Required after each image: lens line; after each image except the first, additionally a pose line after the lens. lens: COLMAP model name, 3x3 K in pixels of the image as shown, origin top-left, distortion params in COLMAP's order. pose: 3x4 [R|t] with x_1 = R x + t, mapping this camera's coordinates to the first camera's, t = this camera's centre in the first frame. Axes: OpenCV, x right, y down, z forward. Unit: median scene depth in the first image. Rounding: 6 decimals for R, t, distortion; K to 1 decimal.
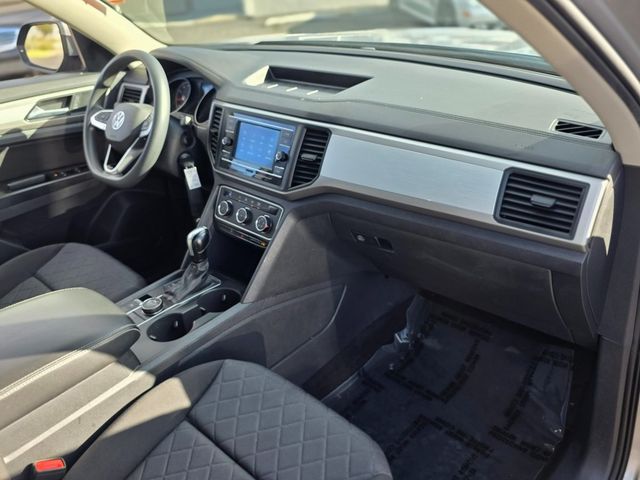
lens RADIAL K [[533.0, 0, 320.0], [0, 533.0, 240.0], [0, 0, 1]] dist [0.012324, -0.000011]
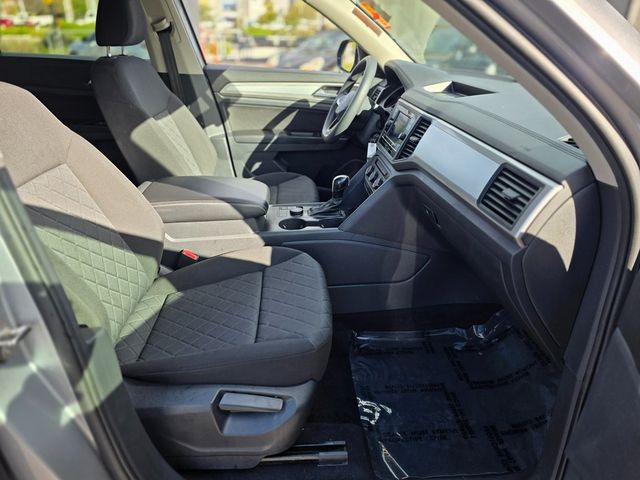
lens RADIAL K [[420.4, 0, 320.0], [0, 420.4, 240.0], [0, 0, 1]] dist [-0.000560, -0.000749]
pose [[0.736288, 0.360892, -0.572396, 0.472608], [-0.372721, 0.922313, 0.102072, 0.051626], [0.564765, 0.138189, 0.813599, 0.063458]]
